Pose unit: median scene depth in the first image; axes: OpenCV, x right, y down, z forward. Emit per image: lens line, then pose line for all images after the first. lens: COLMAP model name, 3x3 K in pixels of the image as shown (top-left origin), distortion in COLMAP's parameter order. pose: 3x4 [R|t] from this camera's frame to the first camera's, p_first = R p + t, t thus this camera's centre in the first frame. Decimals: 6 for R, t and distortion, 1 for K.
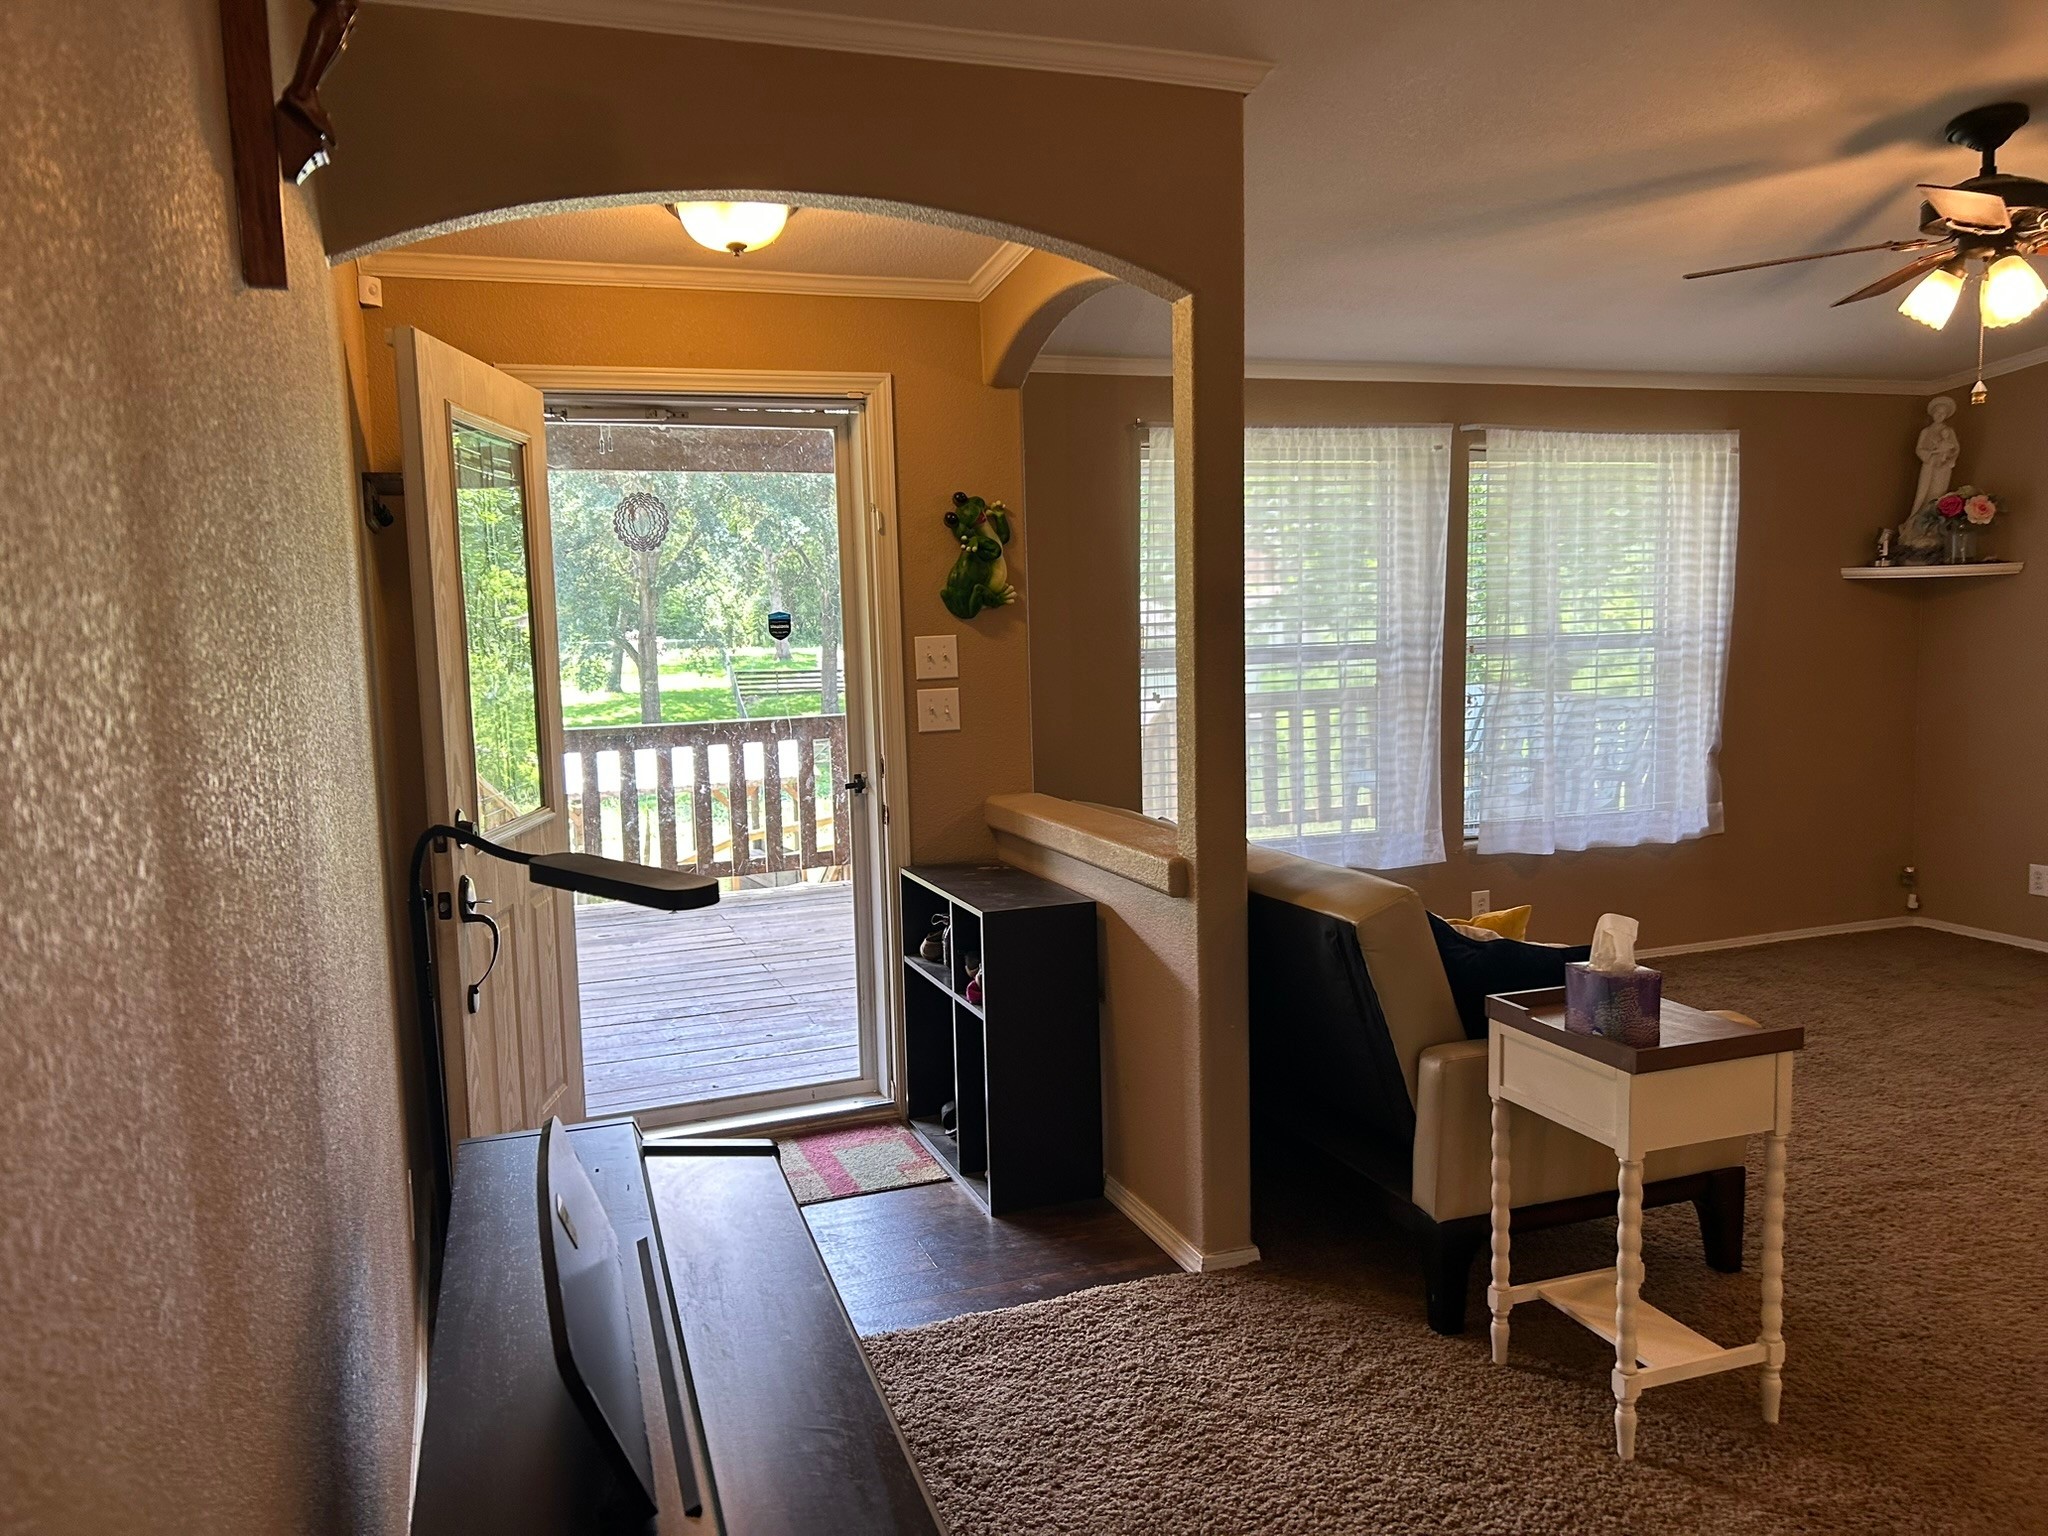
lens RADIAL K [[1534.4, 0, 1030.4], [0, 1534.4, 762.0], [0, 0, 1]] dist [0.057753, -0.062120]
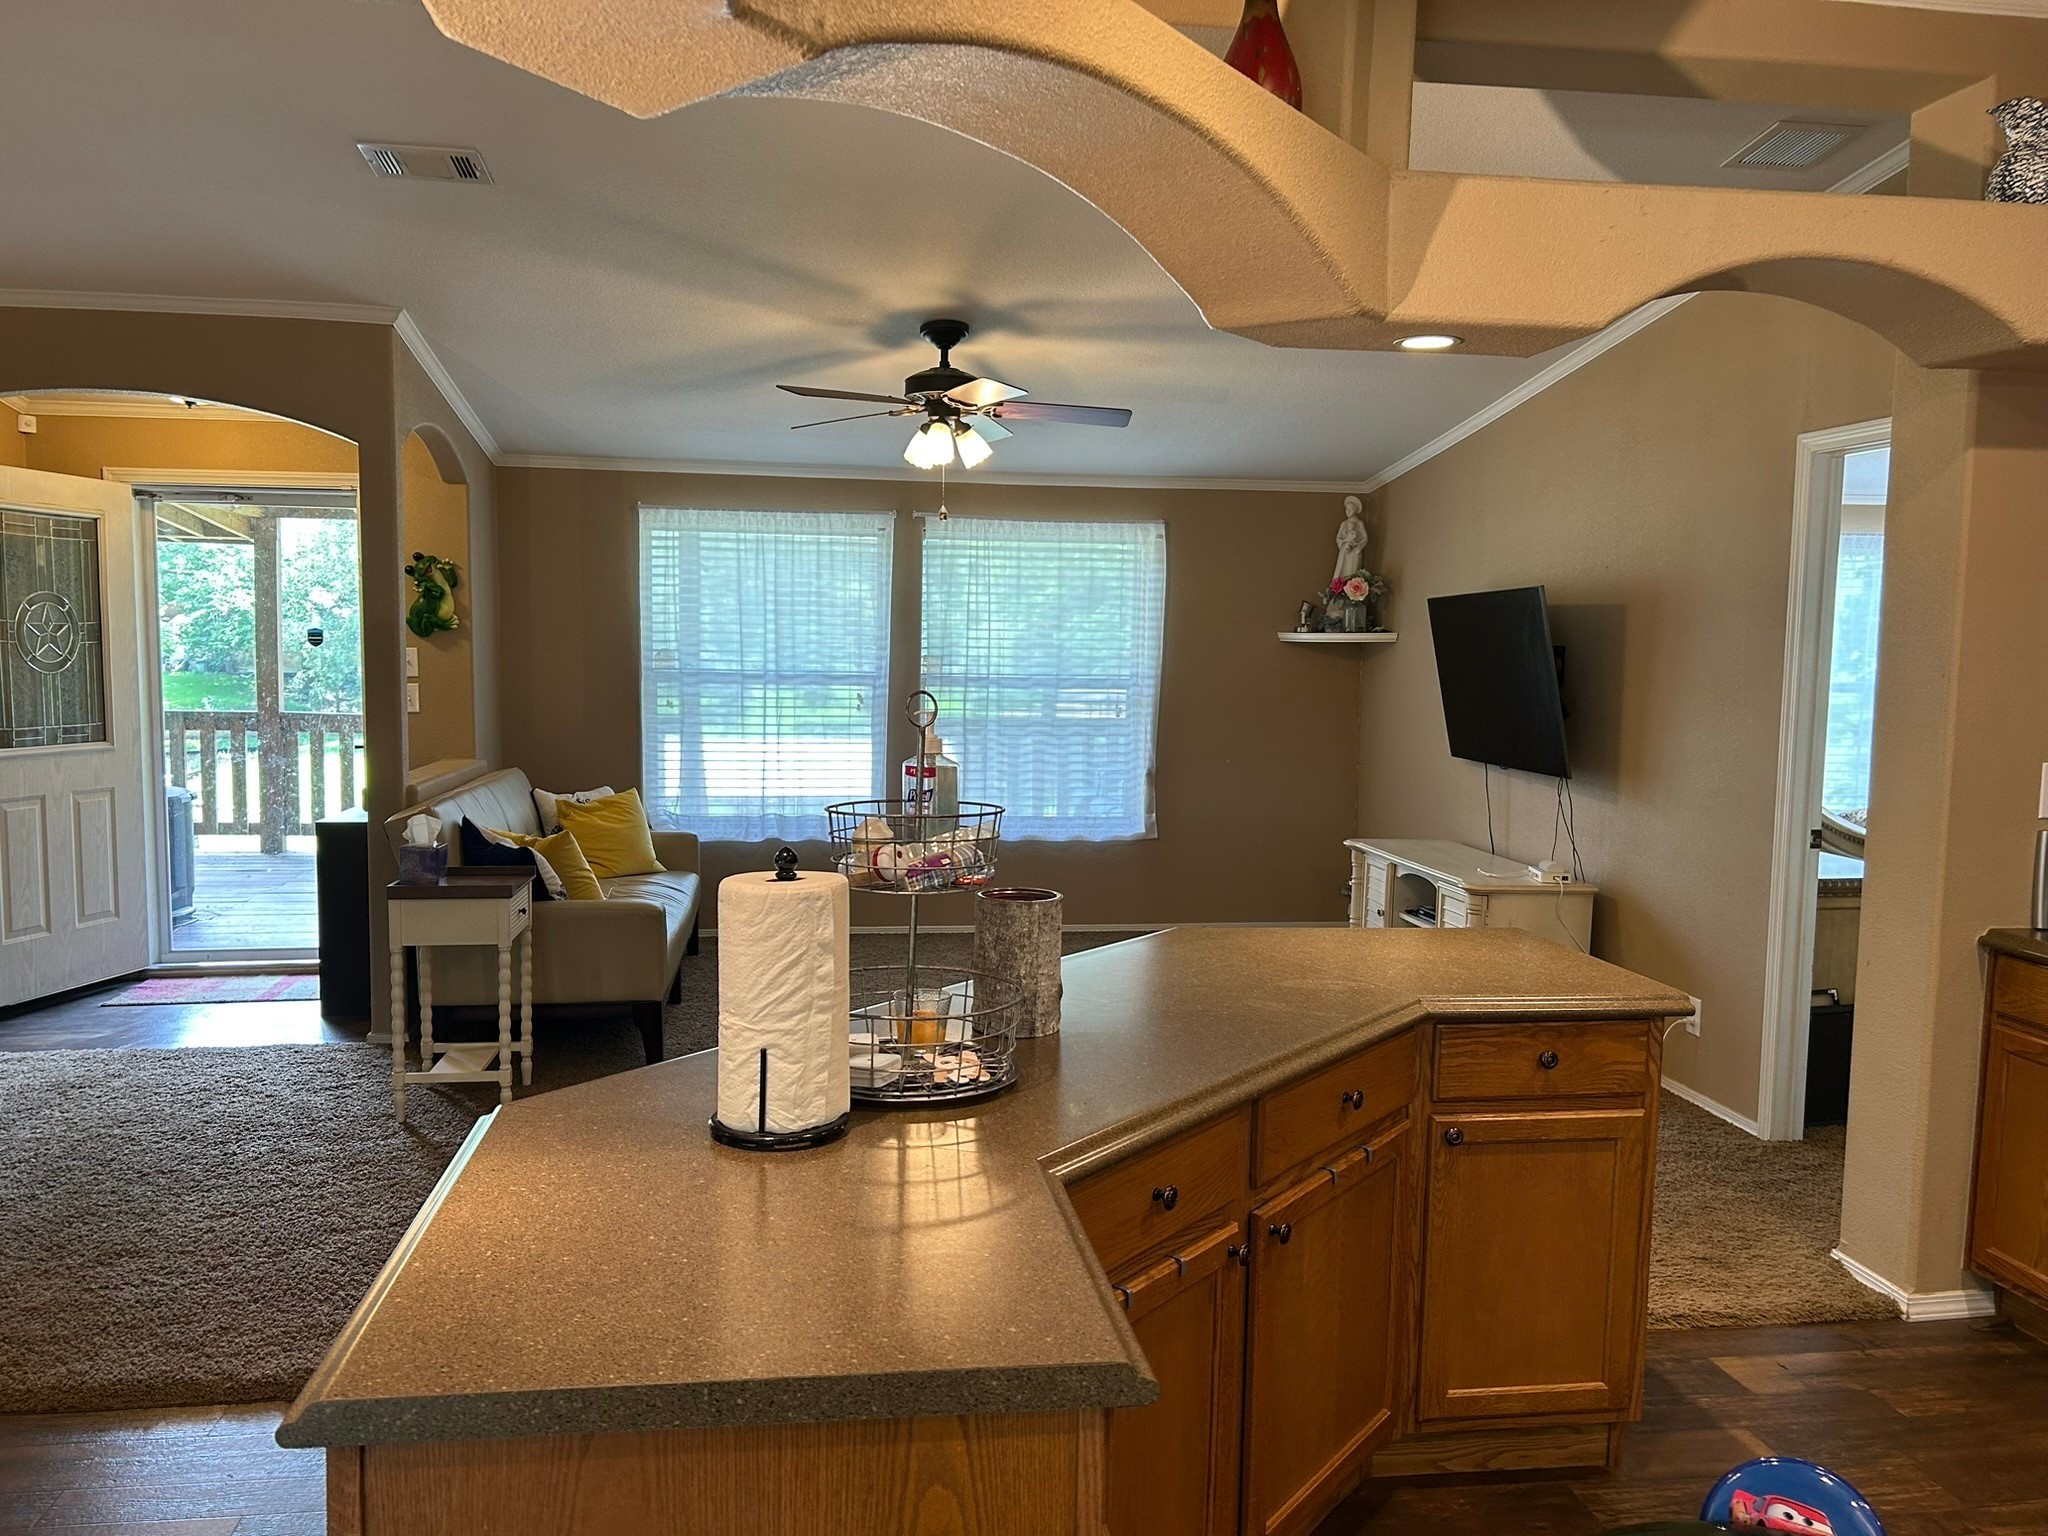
lens RADIAL K [[1534.4, 0, 1023.8], [0, 1534.4, 788.2], [0, 0, 1]] dist [0.057753, -0.062120]
pose [[0.978580, 0.061158, -0.196574, 0.670885], [-0.062067, 0.998071, 0.001538, 0.011404], [0.196288, 0.010696, 0.980488, -0.282273]]
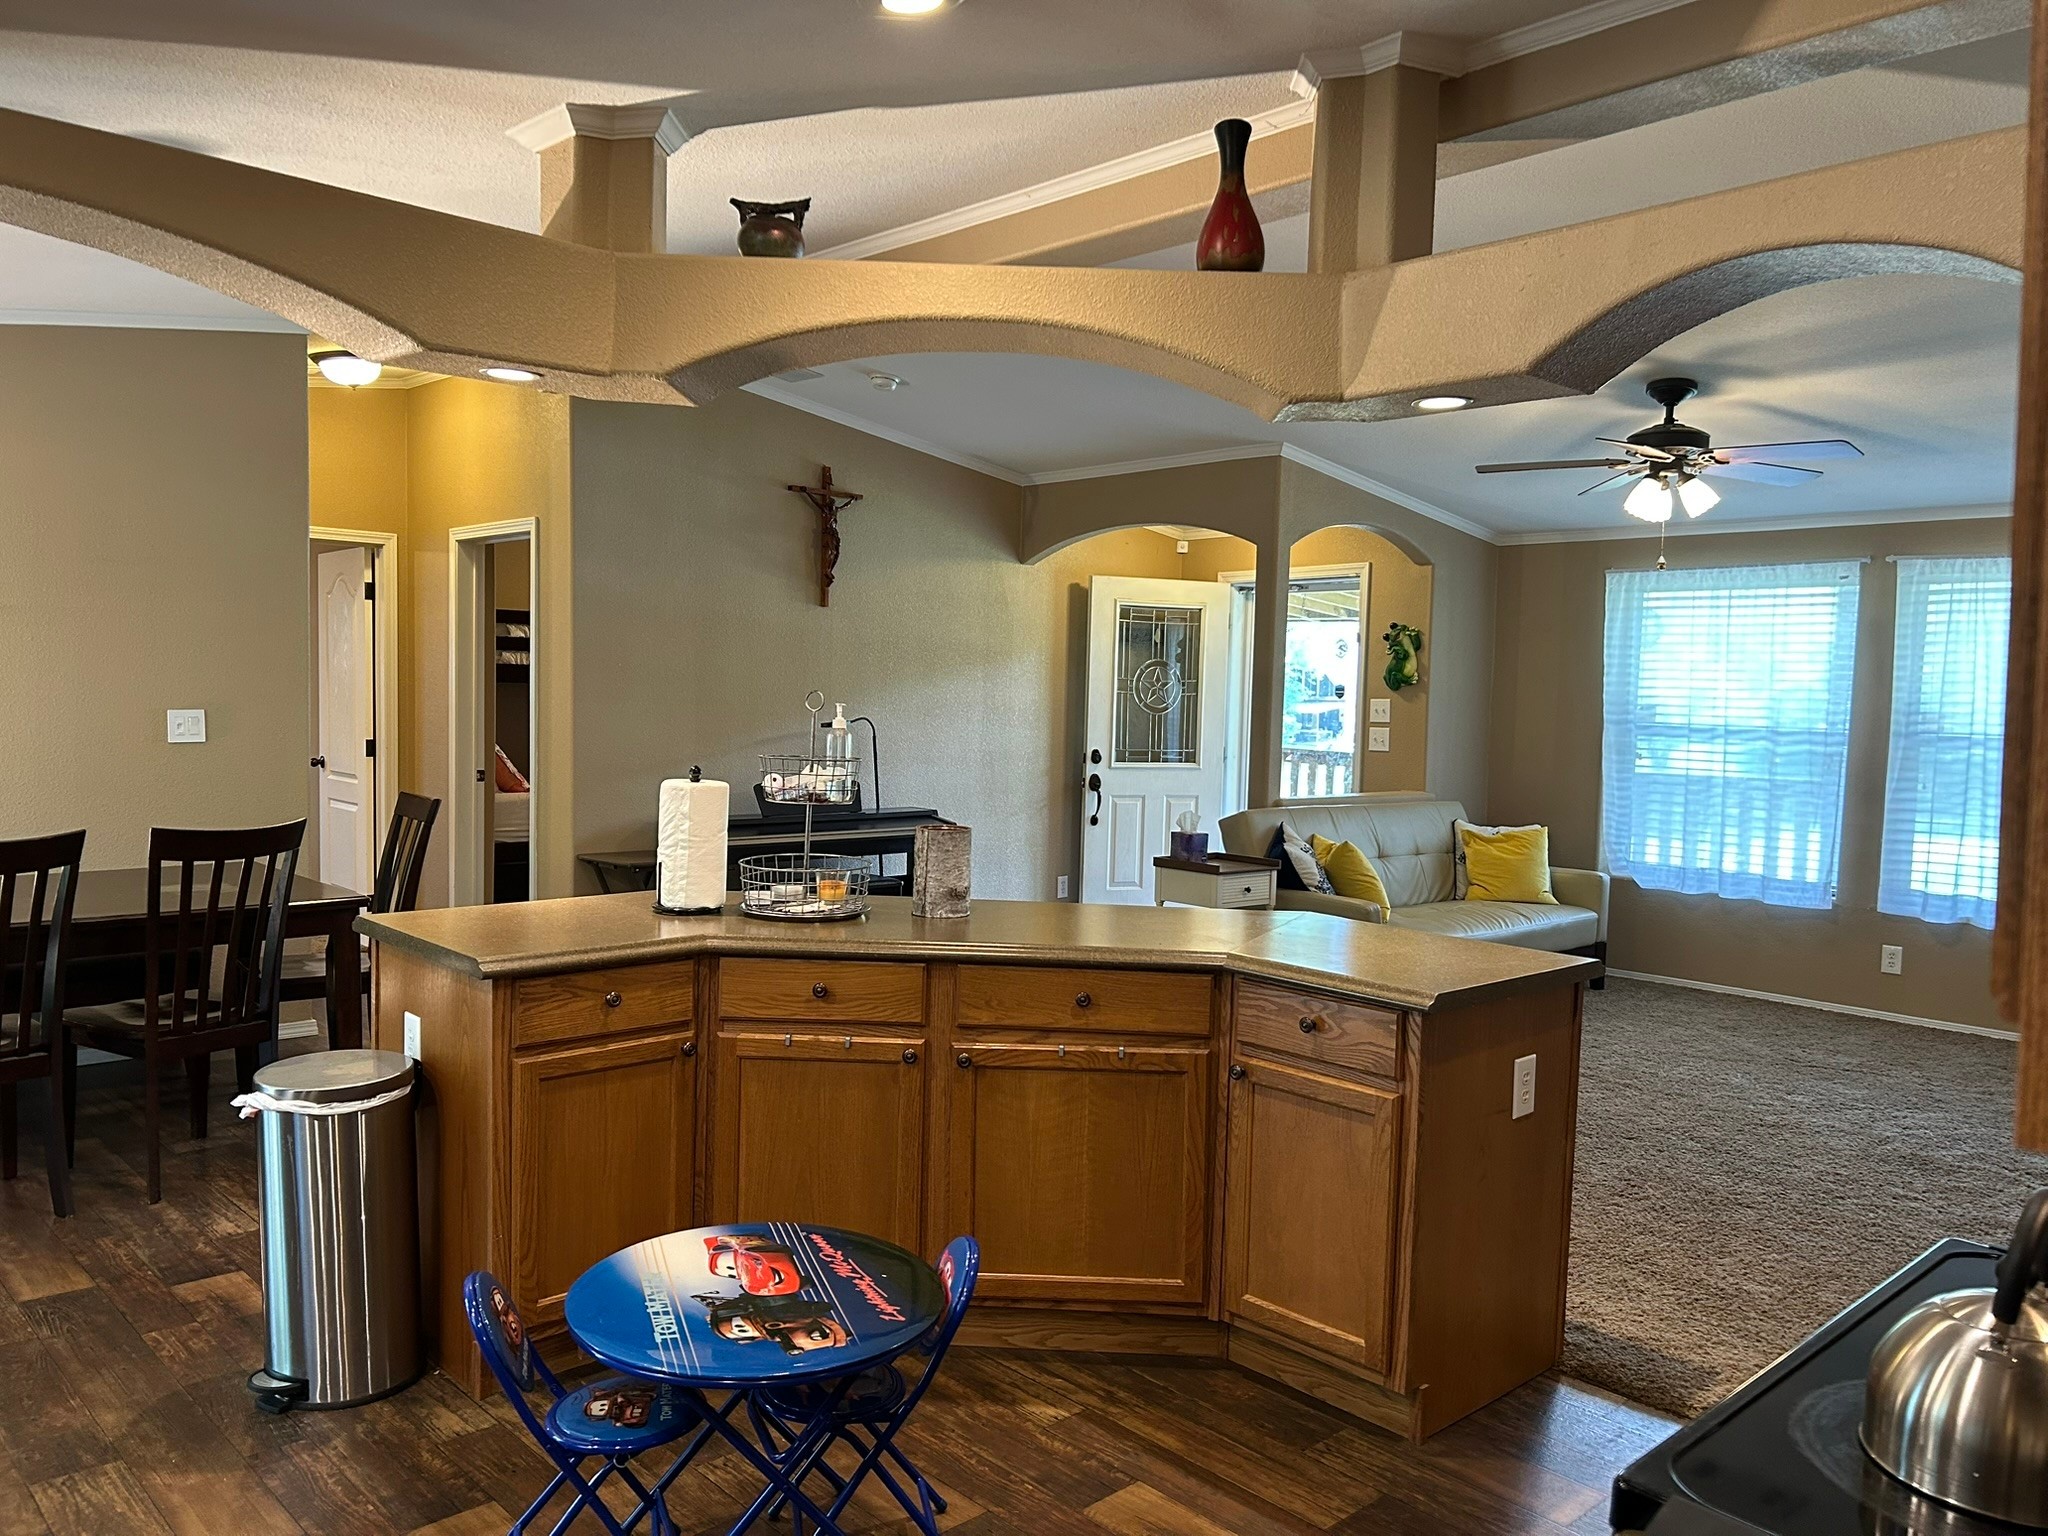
lens RADIAL K [[1534.4, 0, 1021.1], [0, 1534.4, 778.5], [0, 0, 1]] dist [0.057753, -0.062120]
pose [[0.384940, 0.091266, -0.918418, 1.202755], [-0.126606, 0.990913, 0.045405, -0.013373], [0.914217, 0.098799, 0.392997, -0.096350]]
